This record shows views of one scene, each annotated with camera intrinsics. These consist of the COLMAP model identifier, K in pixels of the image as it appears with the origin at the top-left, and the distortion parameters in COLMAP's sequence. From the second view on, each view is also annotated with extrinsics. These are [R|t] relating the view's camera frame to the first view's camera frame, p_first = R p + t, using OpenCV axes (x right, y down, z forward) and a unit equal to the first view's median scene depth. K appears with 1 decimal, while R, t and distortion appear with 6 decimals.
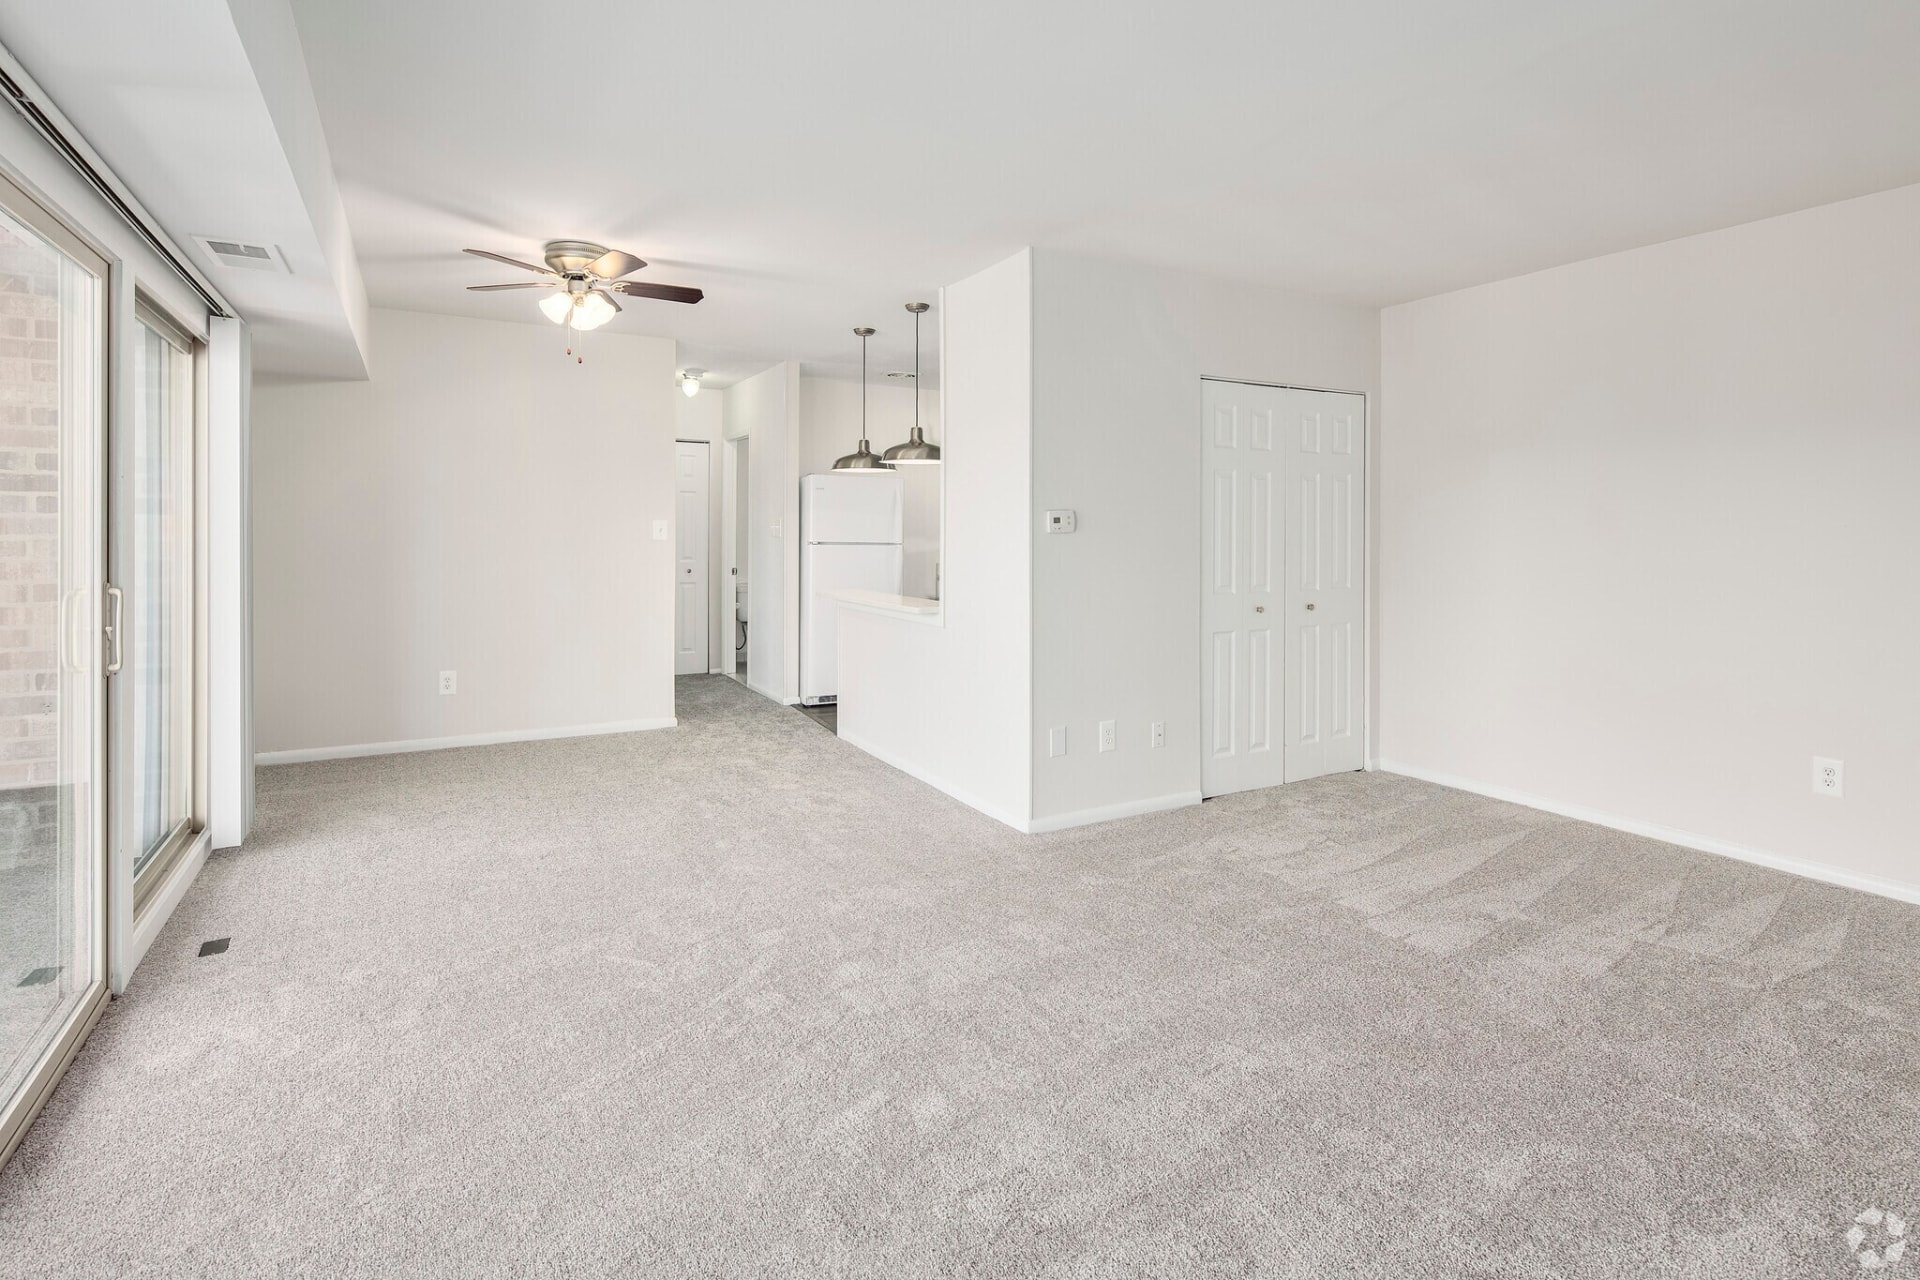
lens RADIAL K [[940.5, 0, 937.6], [0, 940.5, 529.2], [0, 0, 1]] dist [0.003259, -0.001189]
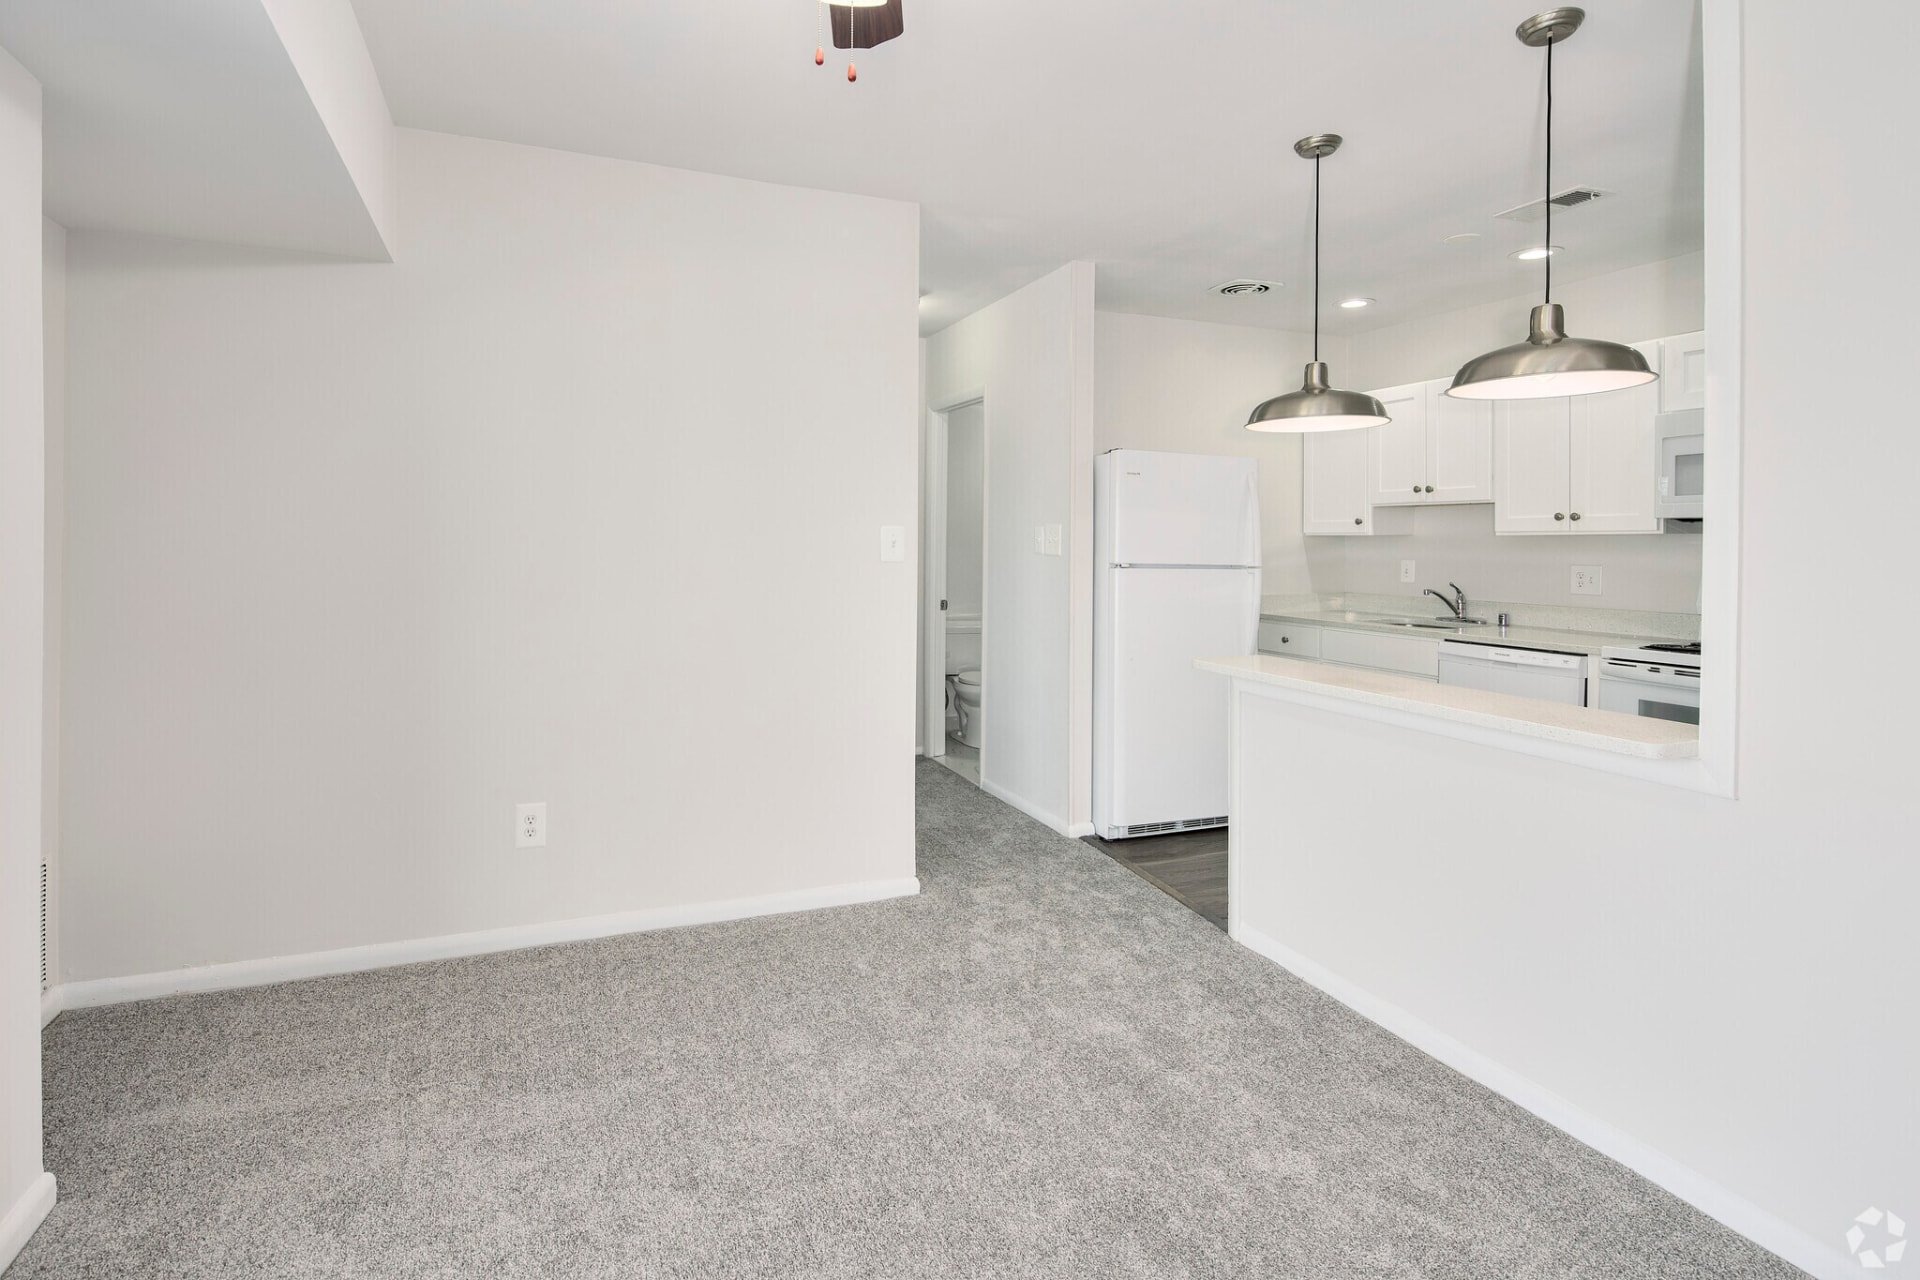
lens RADIAL K [[940.5, 0, 889.4], [0, 940.5, 547.1], [0, 0, 1]] dist [0.003259, -0.001189]
pose [[0.990268, 0.002562, -0.139147, -0.193580], [-0.002124, 0.999992, 0.003295, 0.001568], [0.139155, -0.002968, 0.990266, 0.395421]]
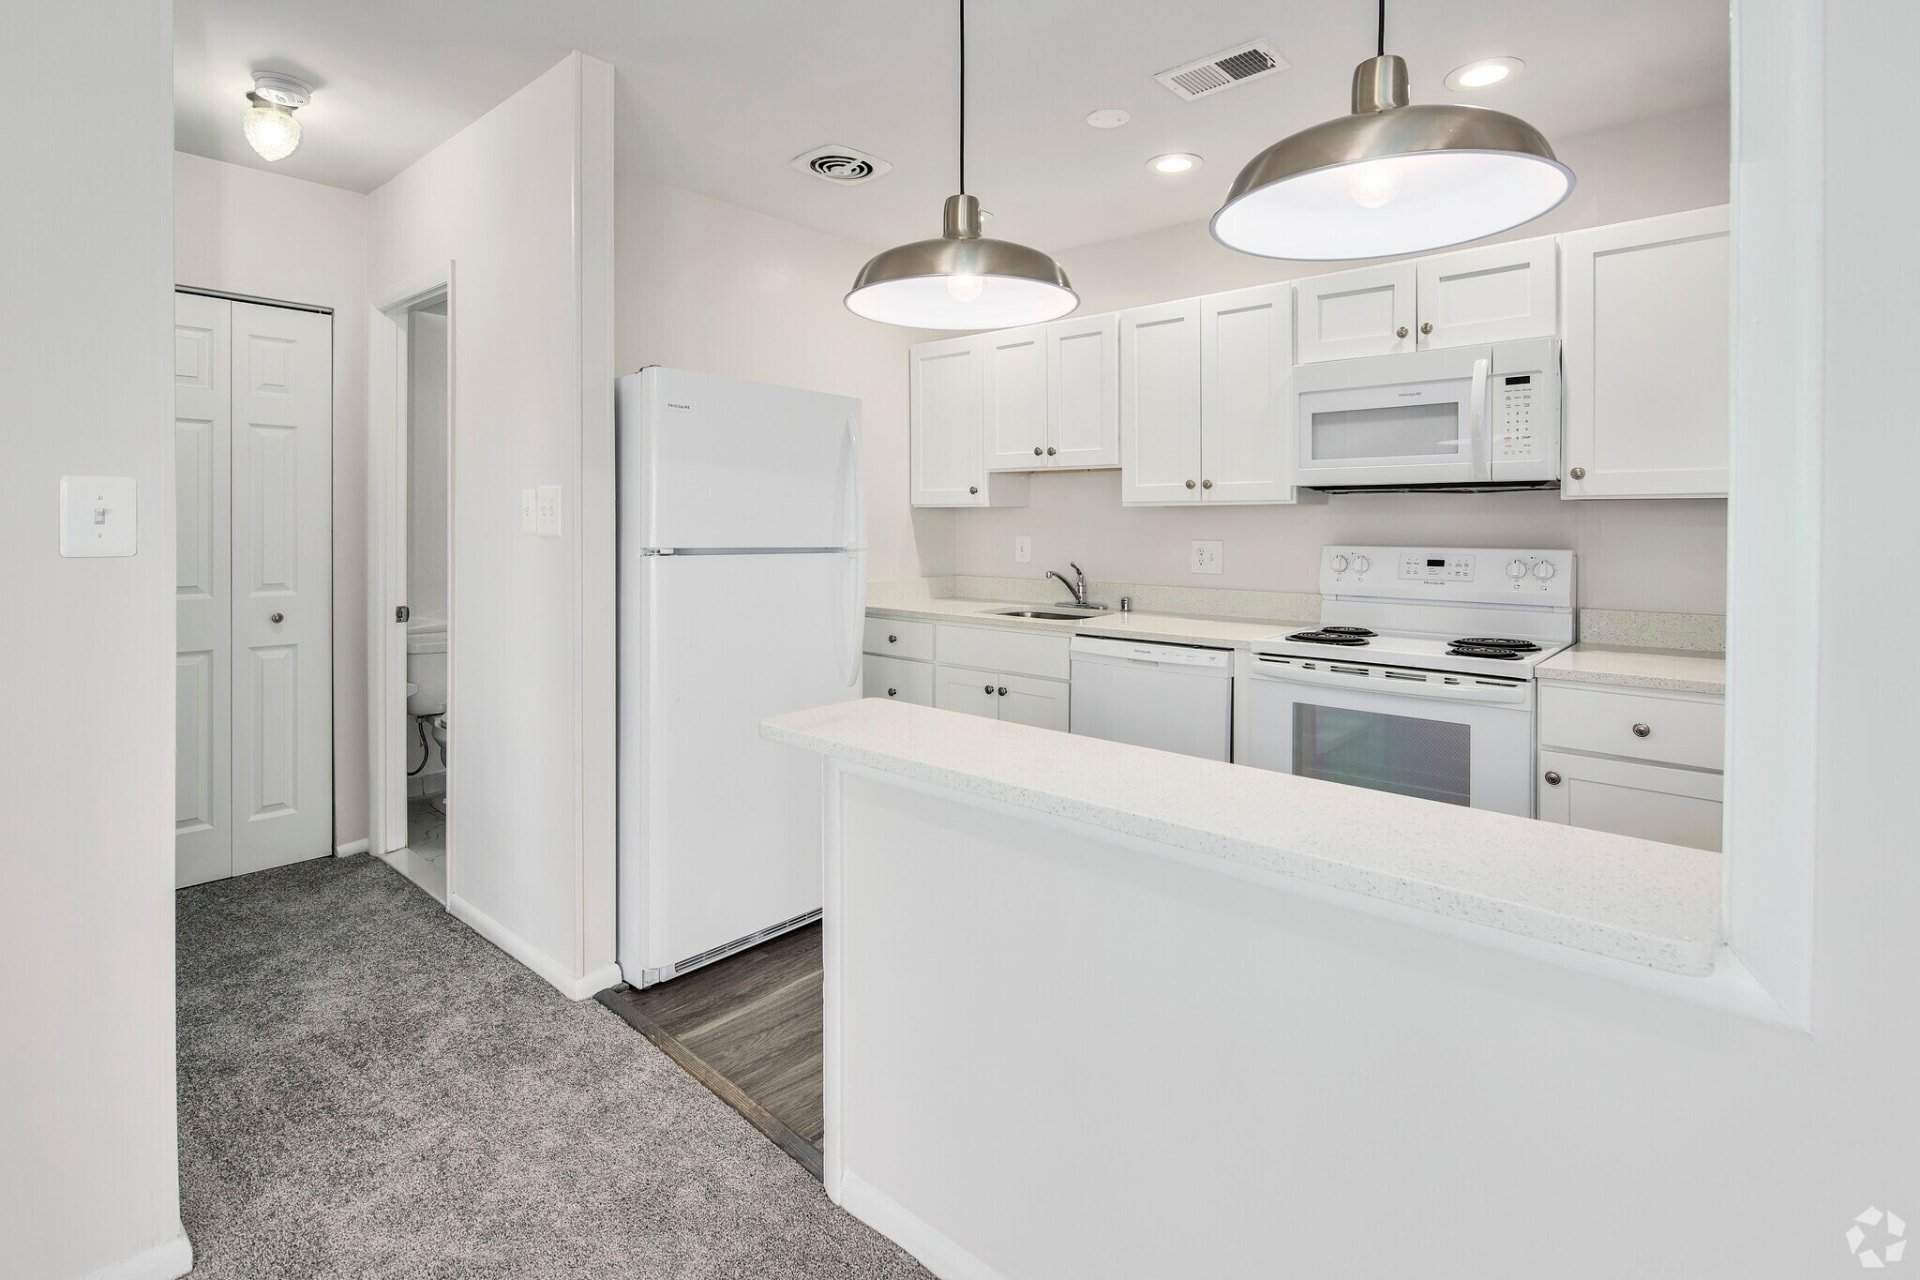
lens RADIAL K [[940.5, 0, 953.6], [0, 940.5, 530.3], [0, 0, 1]] dist [0.003259, -0.001189]
pose [[0.942889, -0.005185, 0.333067, -0.145900], [0.002102, 0.999952, 0.009619, 0.003172], [-0.333101, -0.008369, 0.942854, 0.612414]]
